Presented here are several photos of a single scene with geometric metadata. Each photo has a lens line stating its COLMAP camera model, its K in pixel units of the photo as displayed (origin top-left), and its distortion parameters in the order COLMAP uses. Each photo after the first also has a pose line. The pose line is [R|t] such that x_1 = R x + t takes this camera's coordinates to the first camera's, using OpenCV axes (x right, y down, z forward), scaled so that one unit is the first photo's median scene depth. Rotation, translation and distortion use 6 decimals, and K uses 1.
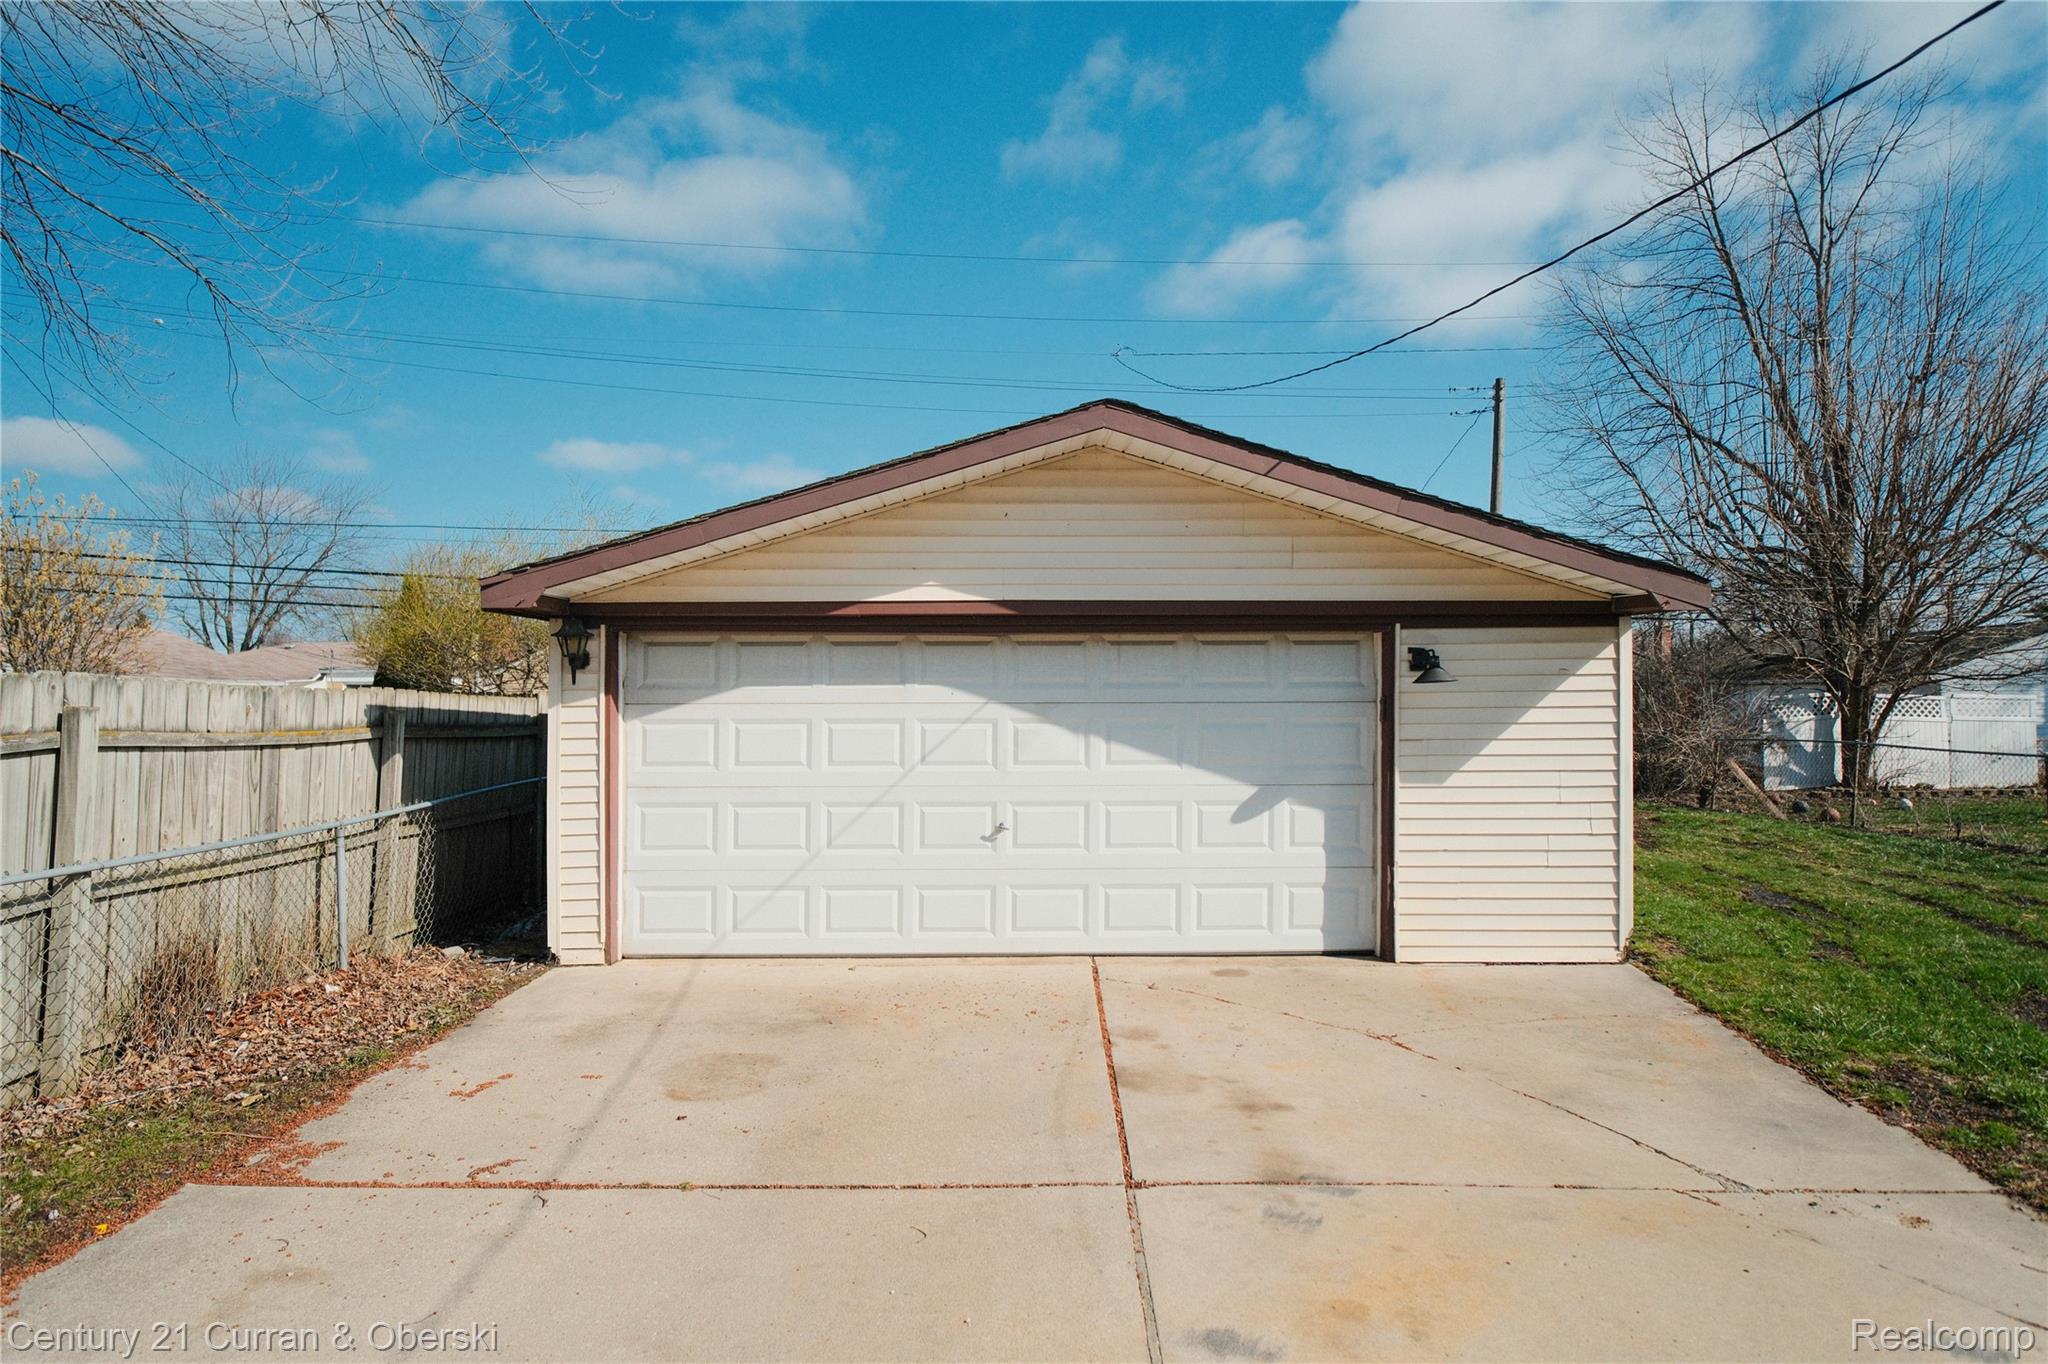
lens RADIAL K [[1115.7, 0, 991.7], [0, 1115.7, 715.1], [0, 0, 1]] dist [-0.024494, 0.000305]
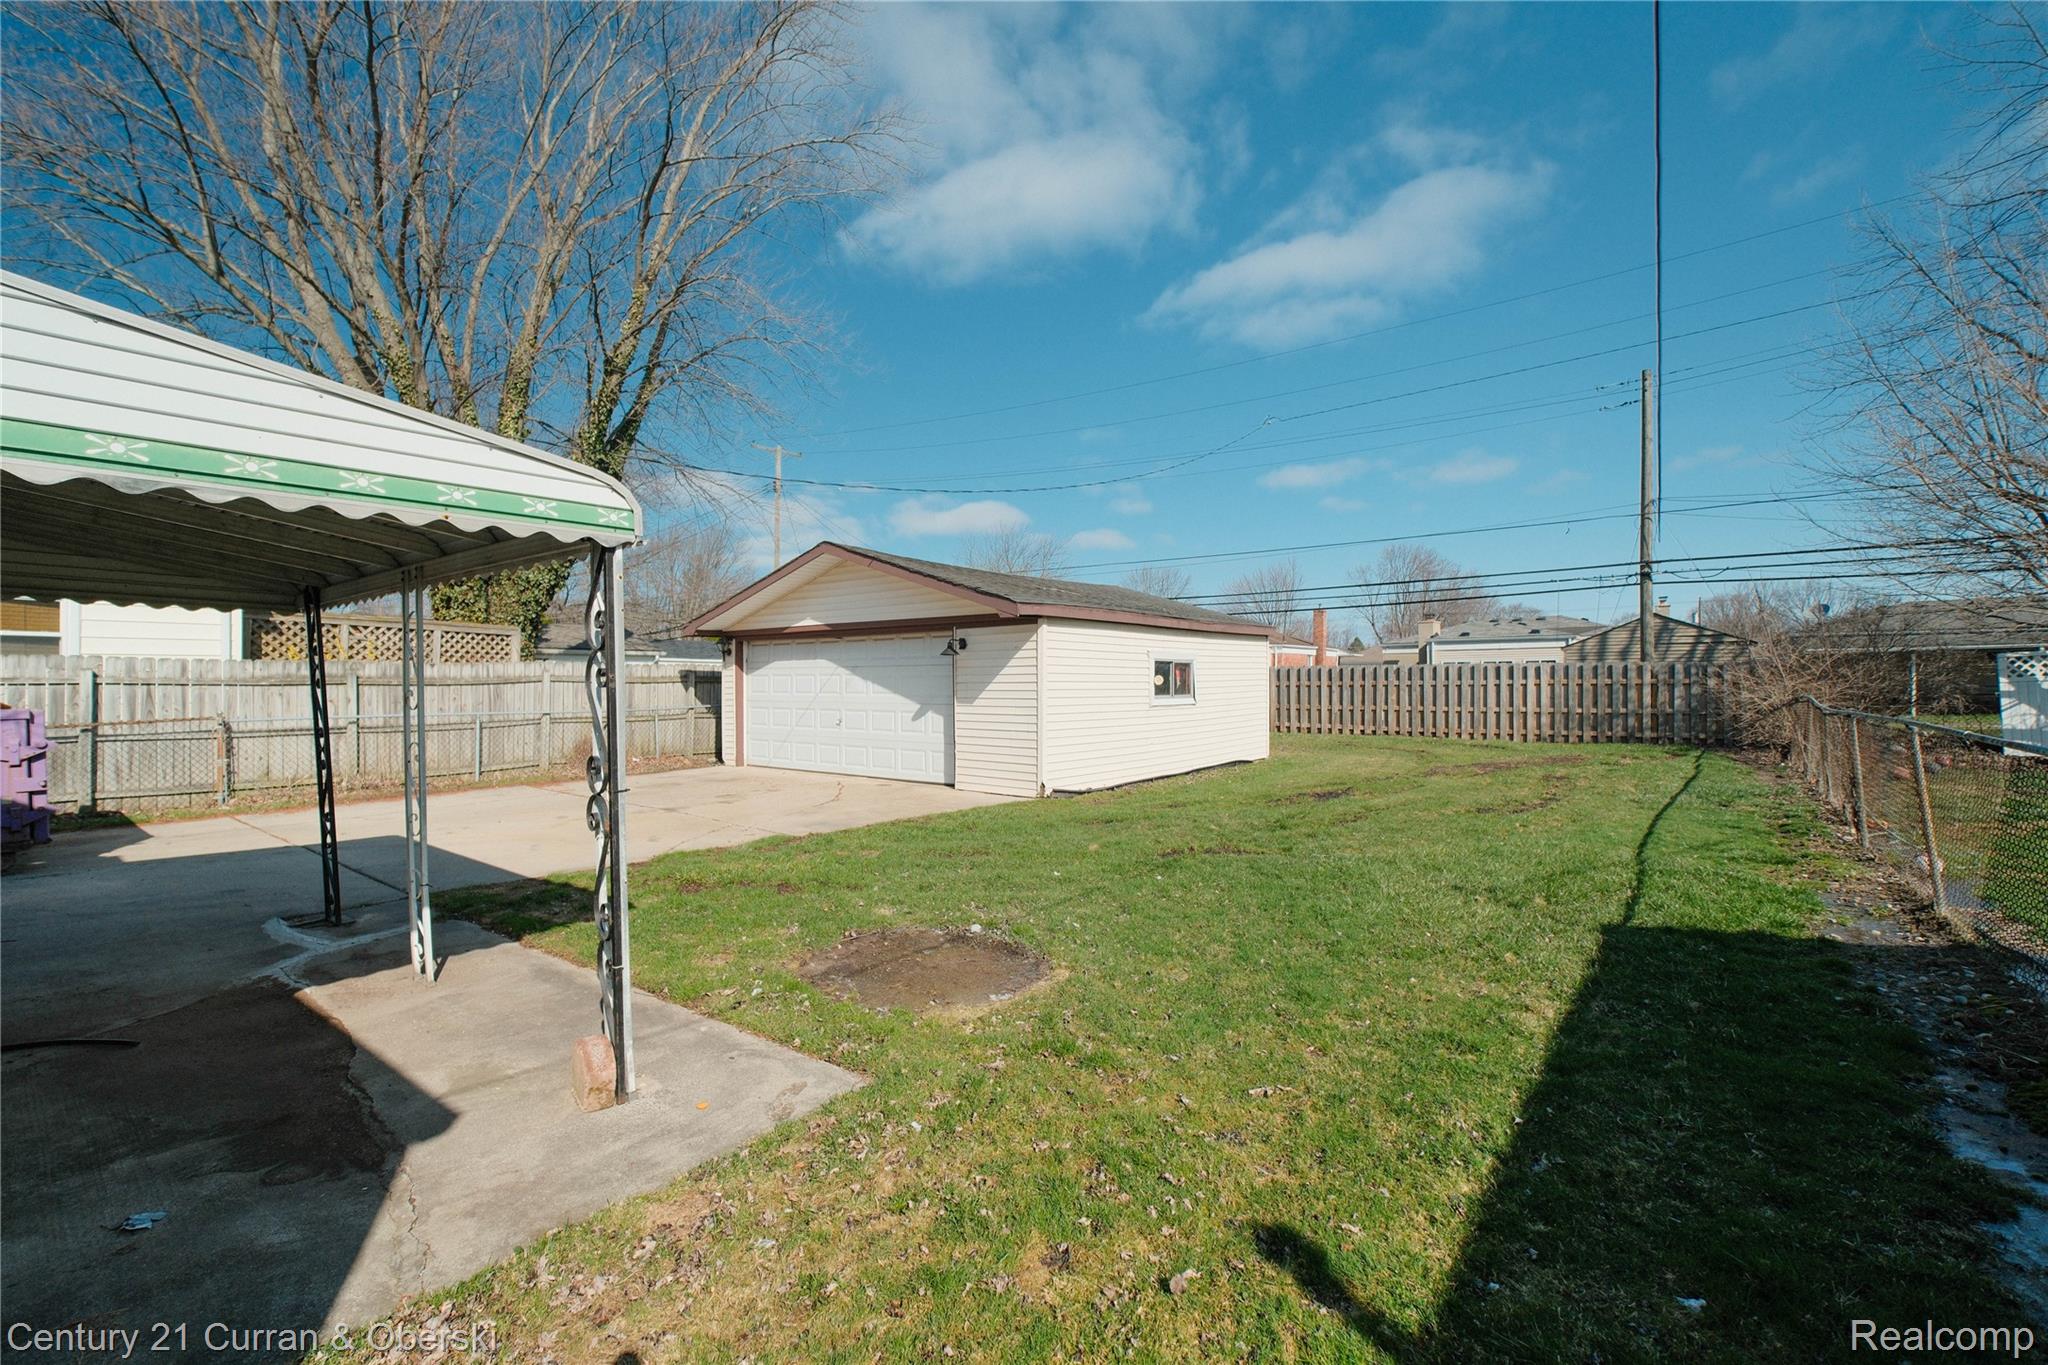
lens RADIAL K [[877.8, 0, 1028.9], [0, 877.8, 690.7], [0, 0, 1]] dist [0.005486, 0.000099]
pose [[0.796582, 0.007801, -0.604481, 1.447425], [-0.000329, 0.999922, 0.012471, 0.016291], [0.604531, -0.009735, 0.796522, -0.224295]]
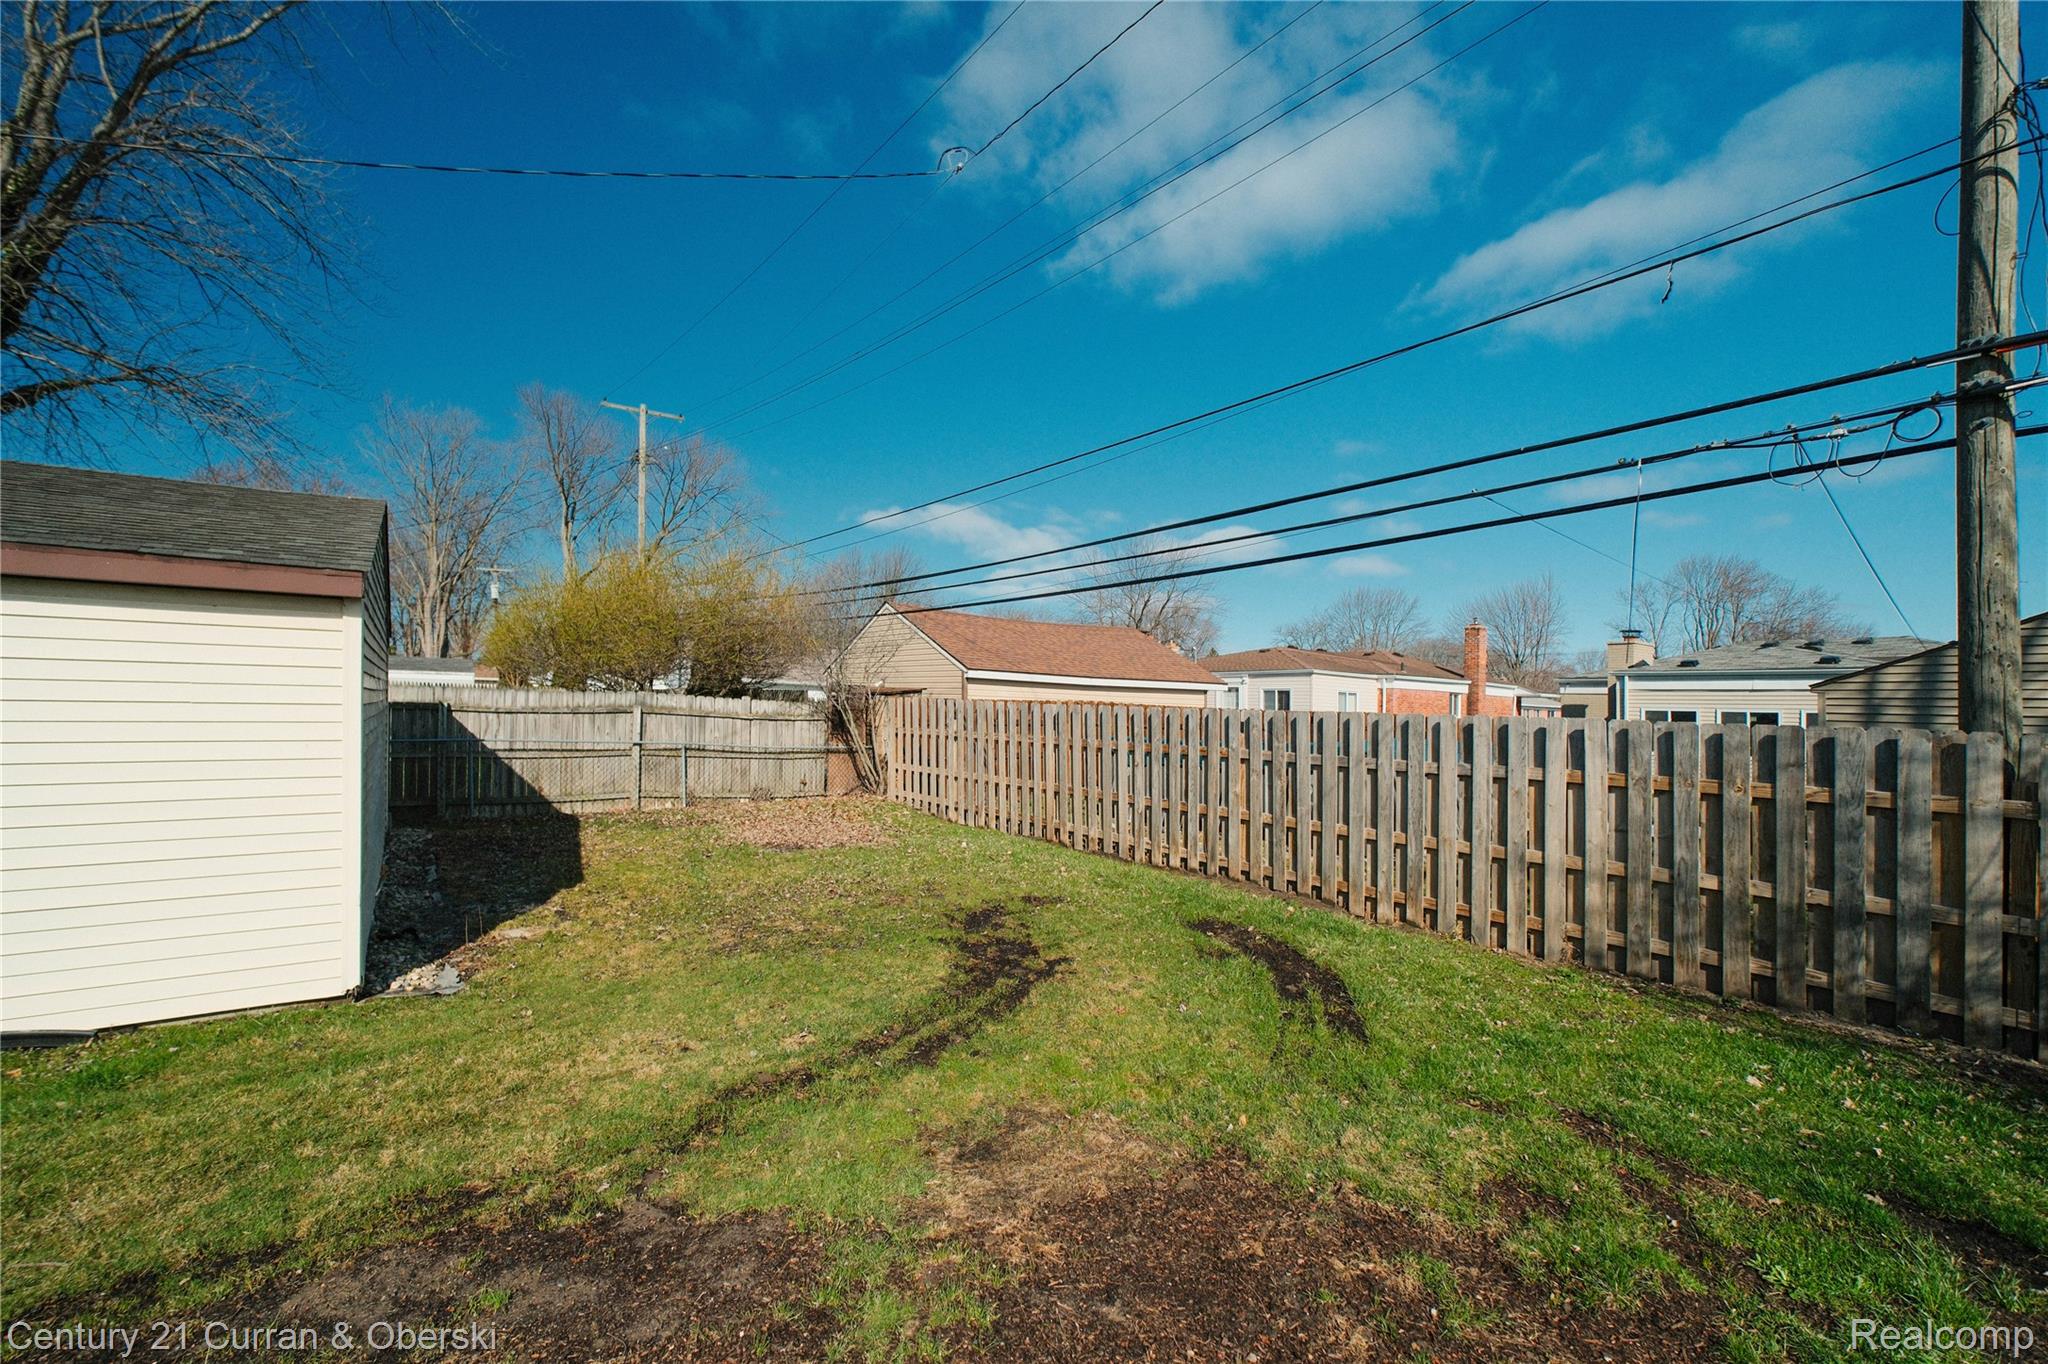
lens RADIAL K [[877.8, 0, 1011.9], [0, 877.8, 696.4], [0, 0, 1]] dist [0.005486, 0.000099]
pose [[0.581128, 0.012207, -0.813720, 1.447680], [-0.036172, 0.999287, -0.010842, -0.029061], [0.813008, 0.035735, 0.581155, 1.932950]]
